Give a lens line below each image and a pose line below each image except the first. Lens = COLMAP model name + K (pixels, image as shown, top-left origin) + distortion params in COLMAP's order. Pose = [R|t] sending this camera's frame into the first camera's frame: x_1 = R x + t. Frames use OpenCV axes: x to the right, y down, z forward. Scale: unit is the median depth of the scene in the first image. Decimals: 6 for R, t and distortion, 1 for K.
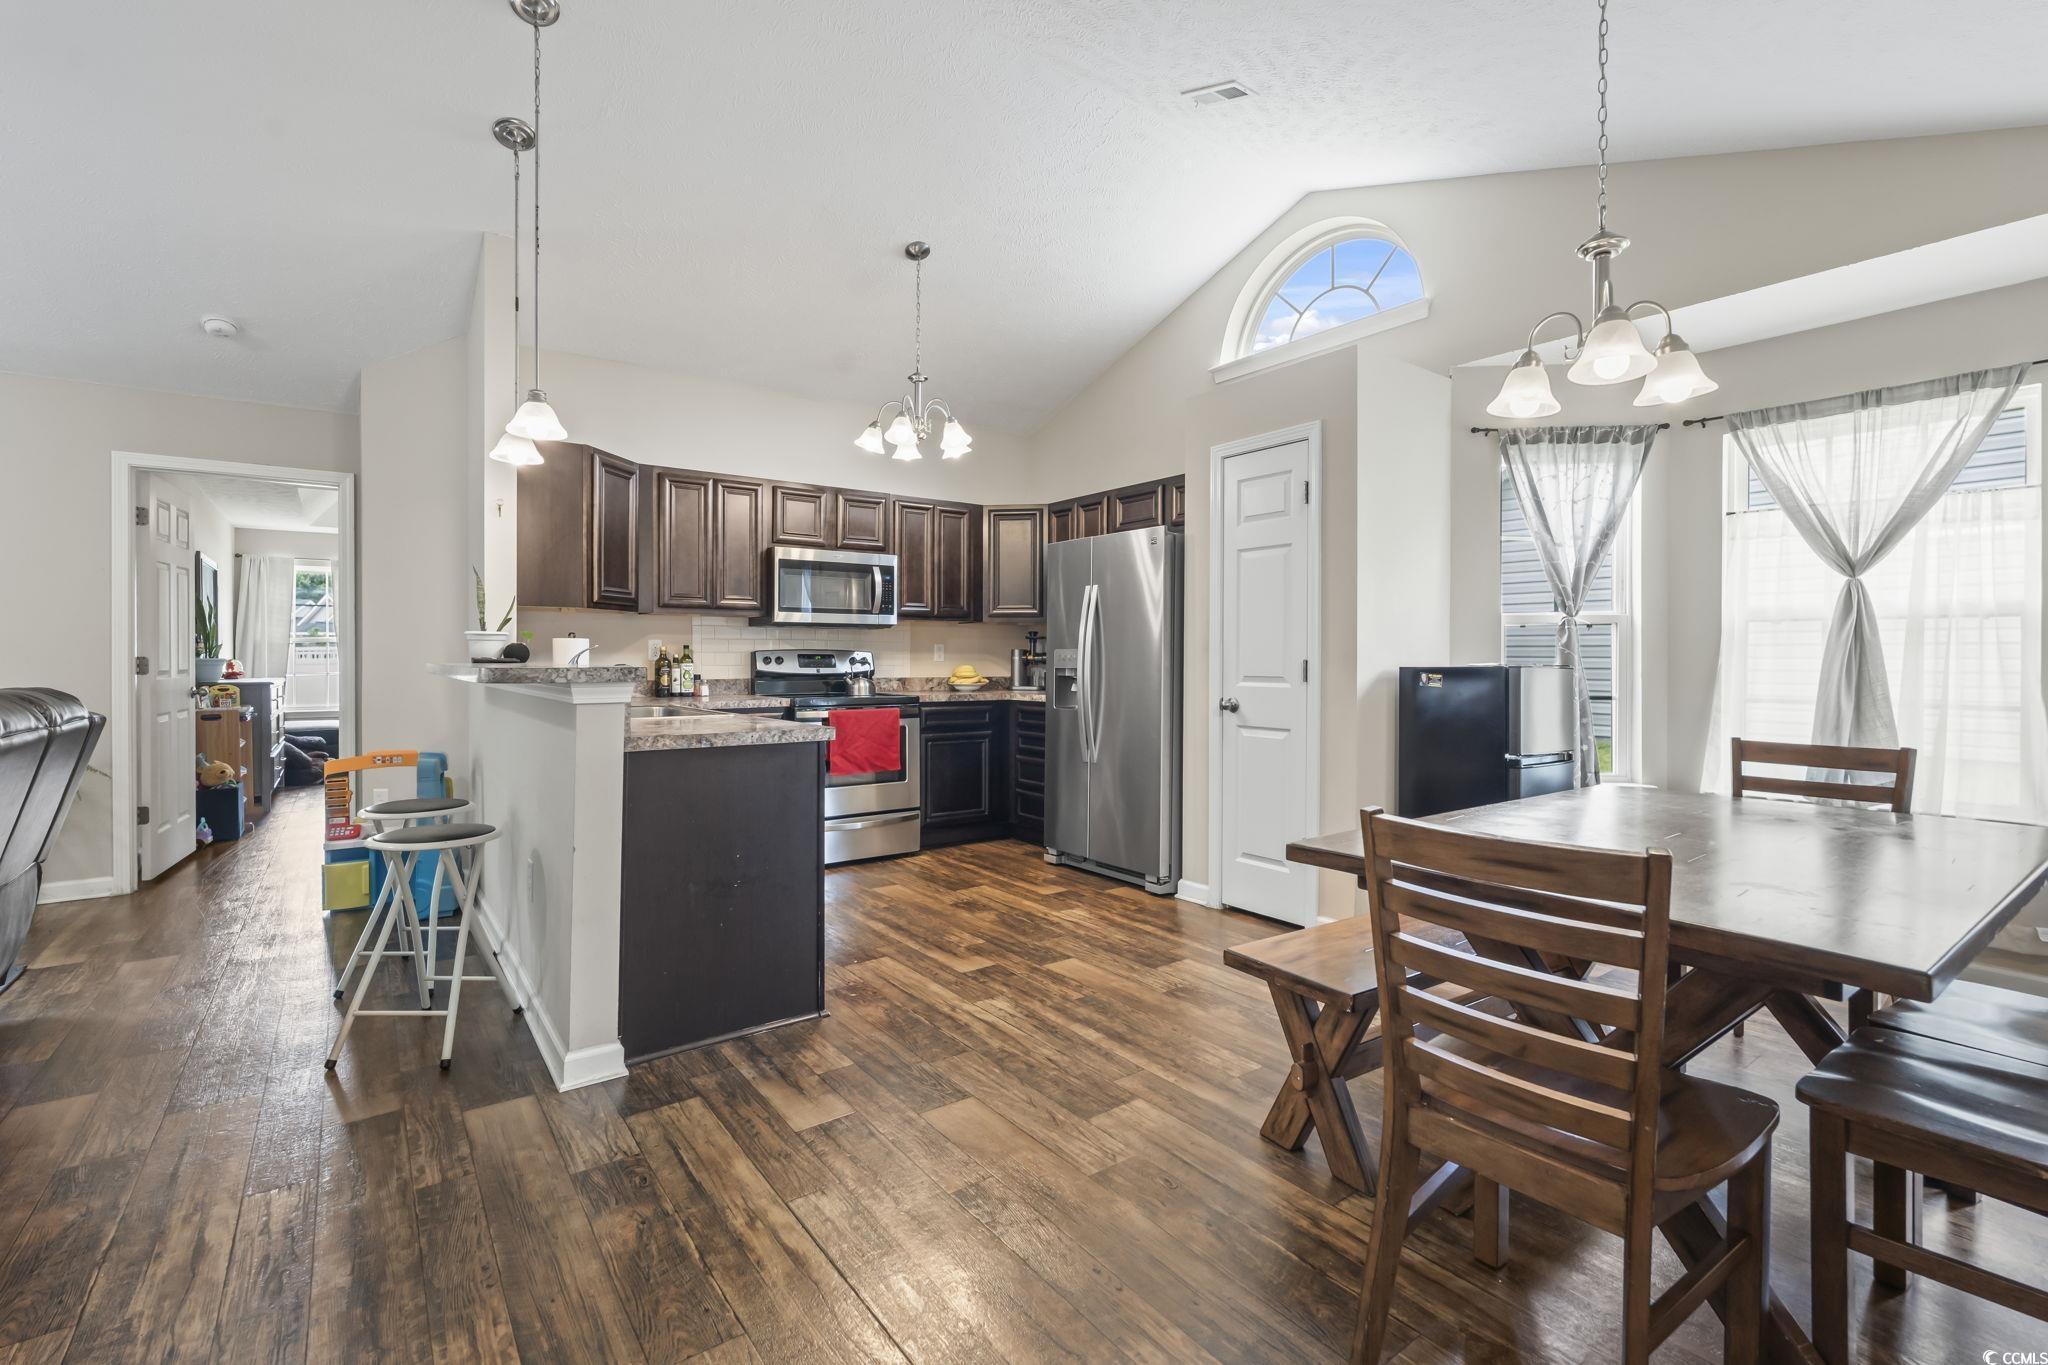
lens RADIAL K [[930.6, 0, 1041.4], [0, 930.6, 654.5], [0, 0, 1]] dist [0.005634, -0.001212]
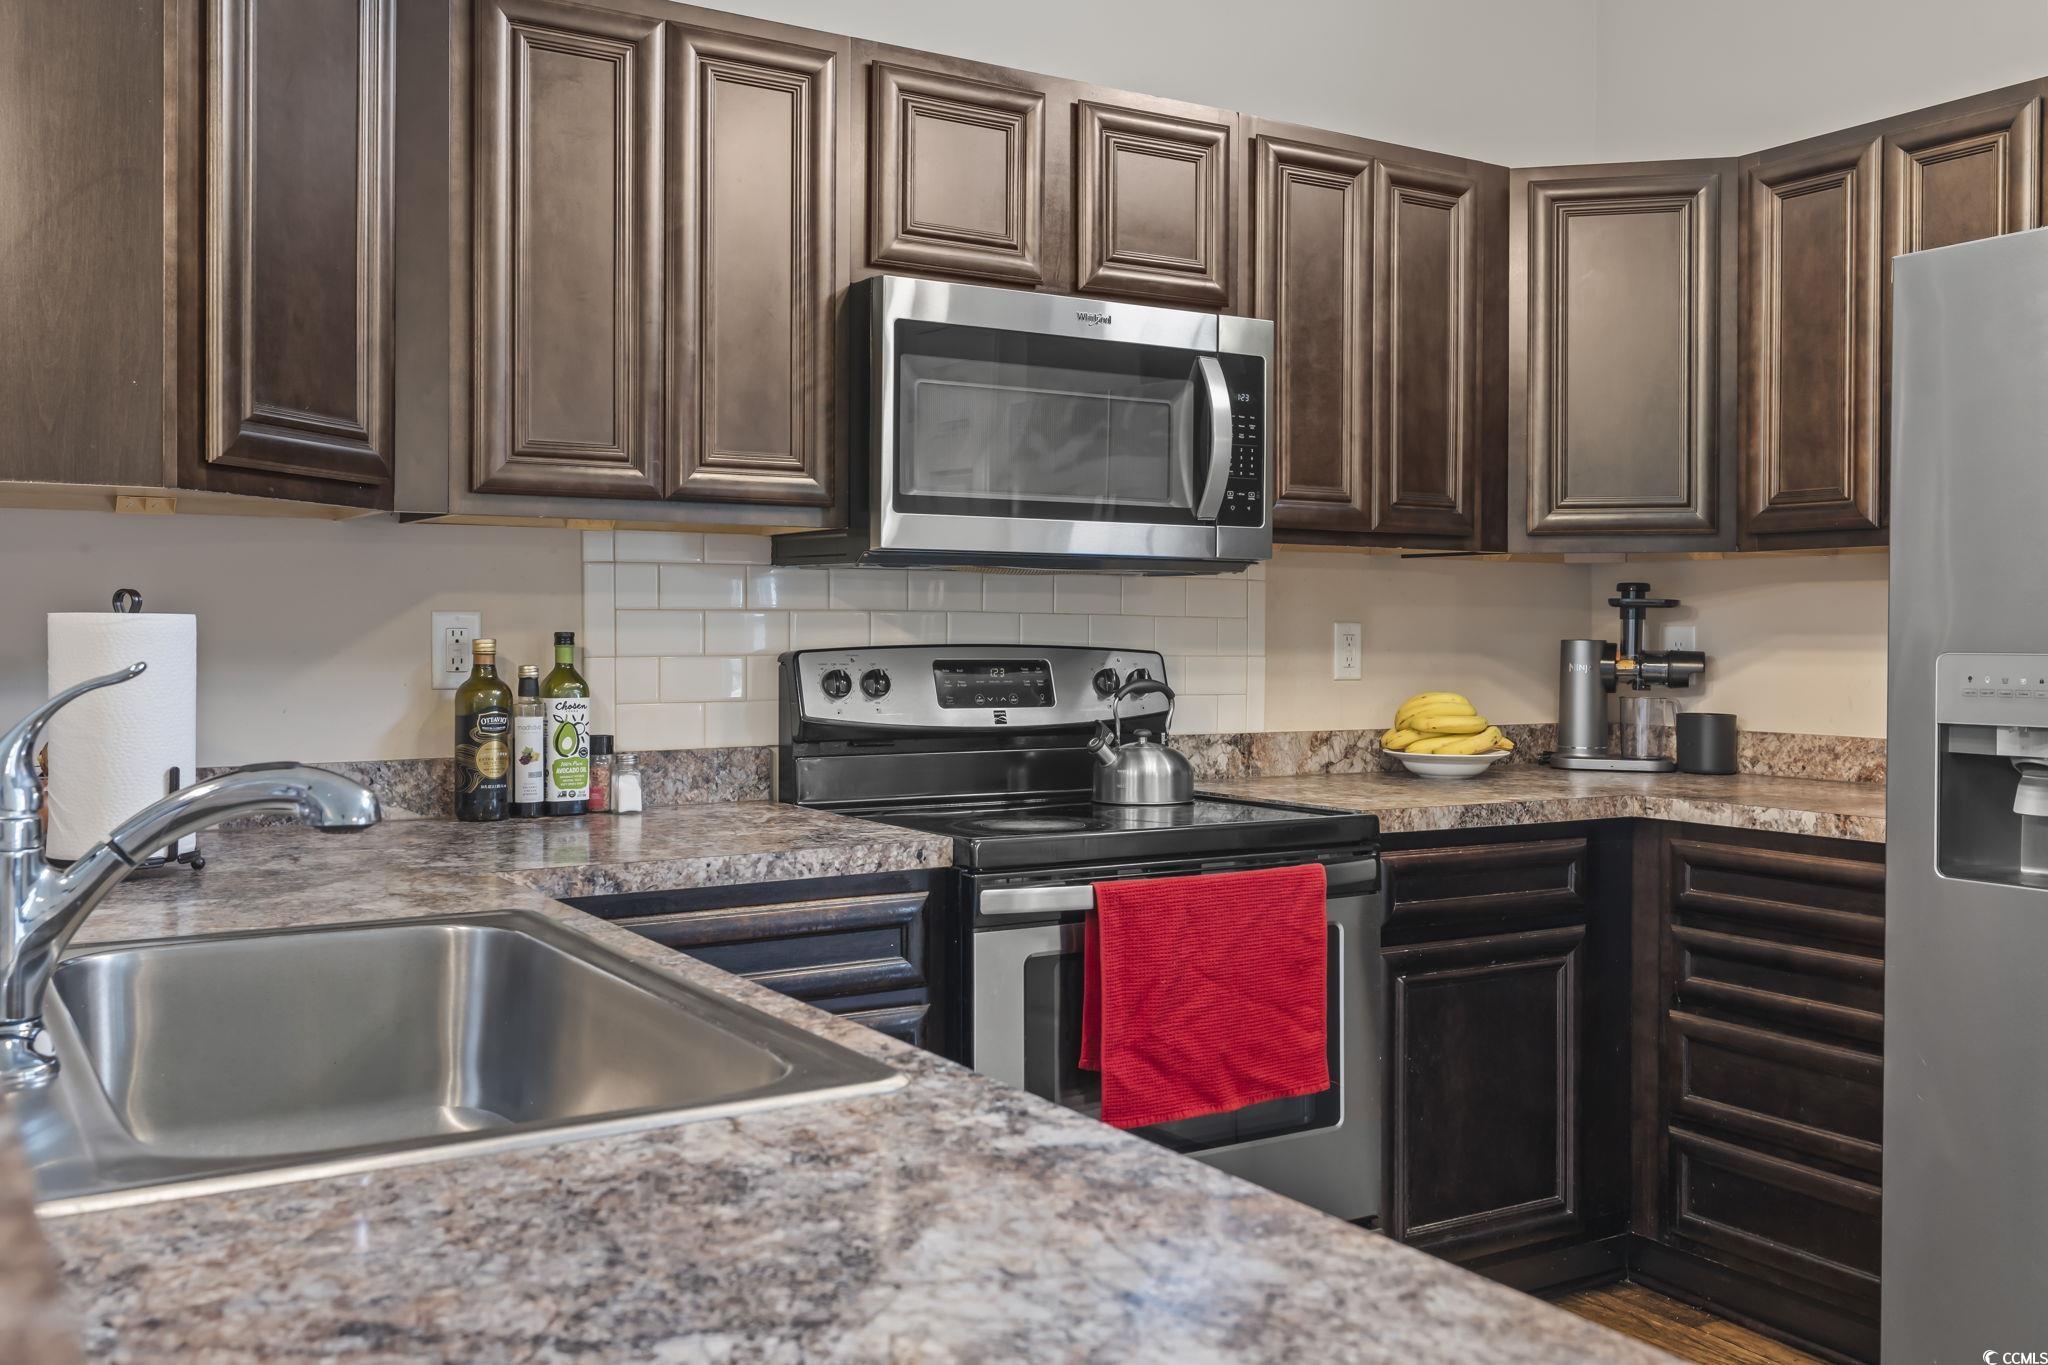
lens RADIAL K [[1873.1, 0, 1085.5], [0, 1873.1, 606.1], [0, 0, 1]] dist [0.049960, 0.000000]
pose [[0.997720, 0.003341, -0.067405, -0.175270], [-0.003883, 0.999961, -0.007911, -0.013010], [0.067376, 0.008154, 0.997694, 0.418397]]
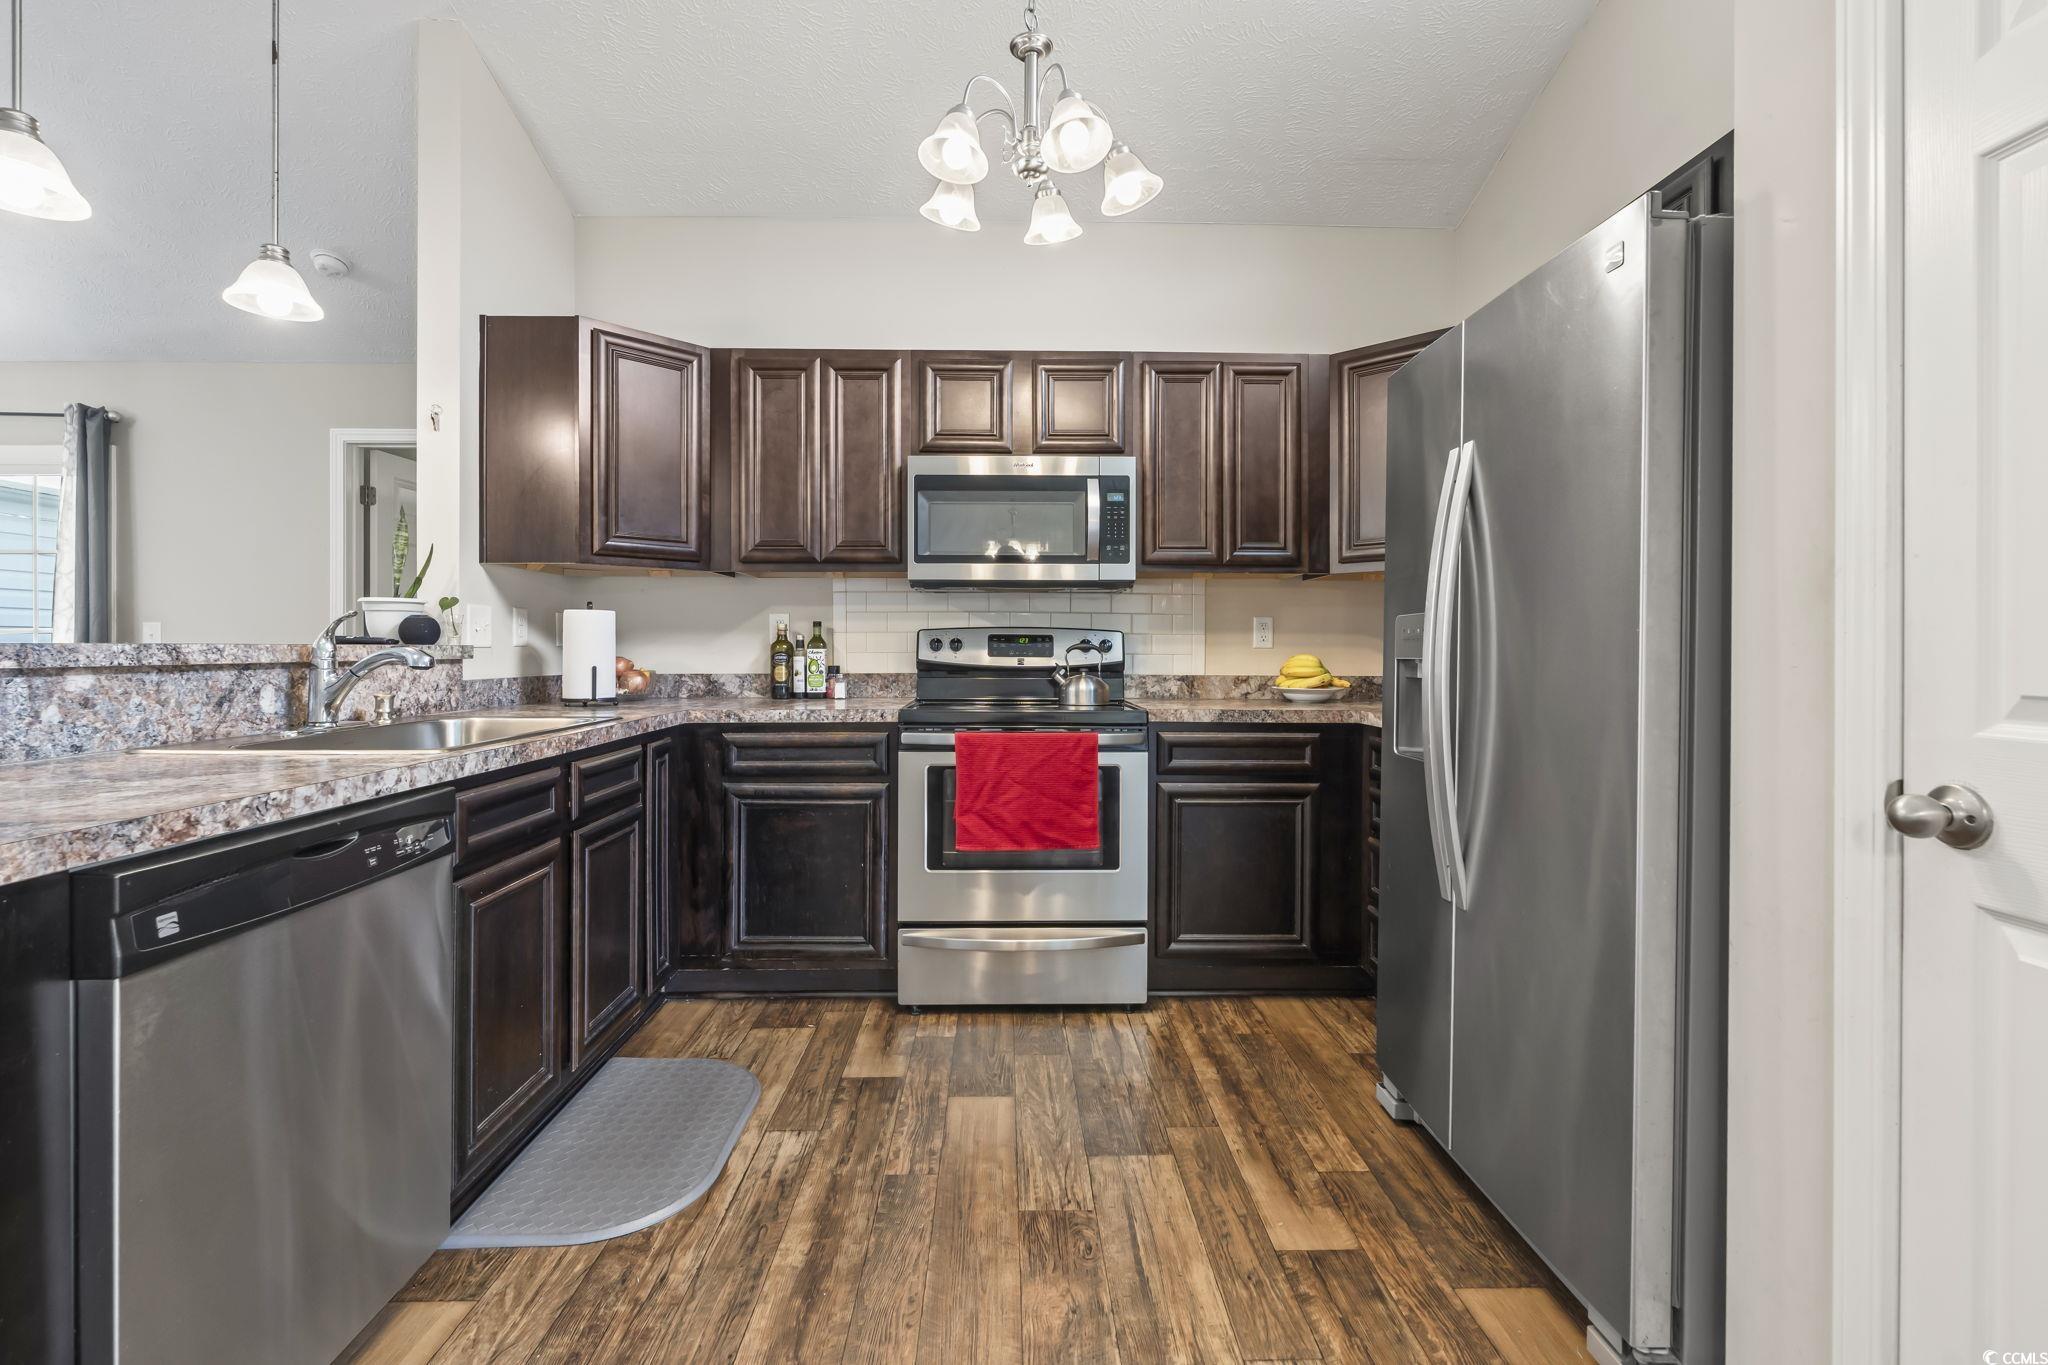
lens RADIAL K [[930.6, 0, 1022.1], [0, 930.6, 612.4], [0, 0, 1]] dist [0.005634, -0.001212]
pose [[0.809978, -0.024655, -0.585942, 0.118809], [0.001247, 0.999186, -0.040319, 0.009902], [0.586459, 0.031927, 0.809349, 0.512278]]
